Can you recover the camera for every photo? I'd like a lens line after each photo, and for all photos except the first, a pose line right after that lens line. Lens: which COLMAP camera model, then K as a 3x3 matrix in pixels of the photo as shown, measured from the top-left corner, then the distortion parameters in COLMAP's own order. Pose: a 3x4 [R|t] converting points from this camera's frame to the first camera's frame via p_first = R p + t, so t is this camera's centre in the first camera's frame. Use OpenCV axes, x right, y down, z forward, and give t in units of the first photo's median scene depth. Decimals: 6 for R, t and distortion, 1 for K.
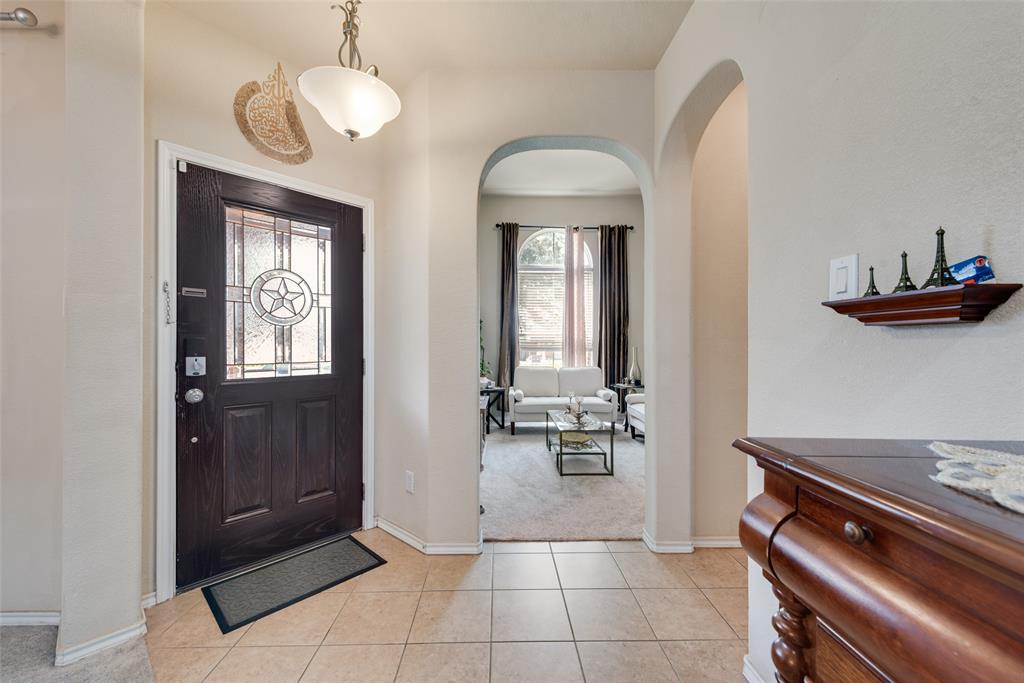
lens RADIAL K [[401.5, 0, 503.7], [0, 401.5, 342.9], [0, 0, 1]] dist [0.007434, -0.001878]
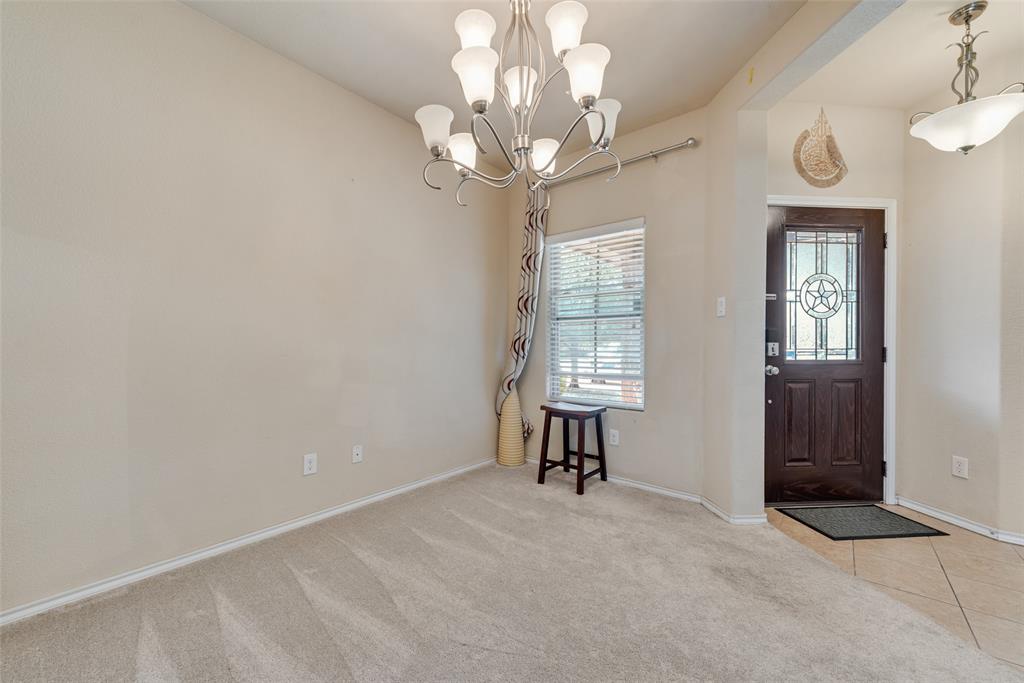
lens RADIAL K [[401.5, 0, 512.8], [0, 401.5, 345.0], [0, 0, 1]] dist [0.007434, -0.001878]
pose [[0.755981, 0.000882, -0.654593, -0.458000], [0.003332, 0.999981, 0.005195, 0.028355], [0.654585, -0.006109, 0.755964, -0.565185]]
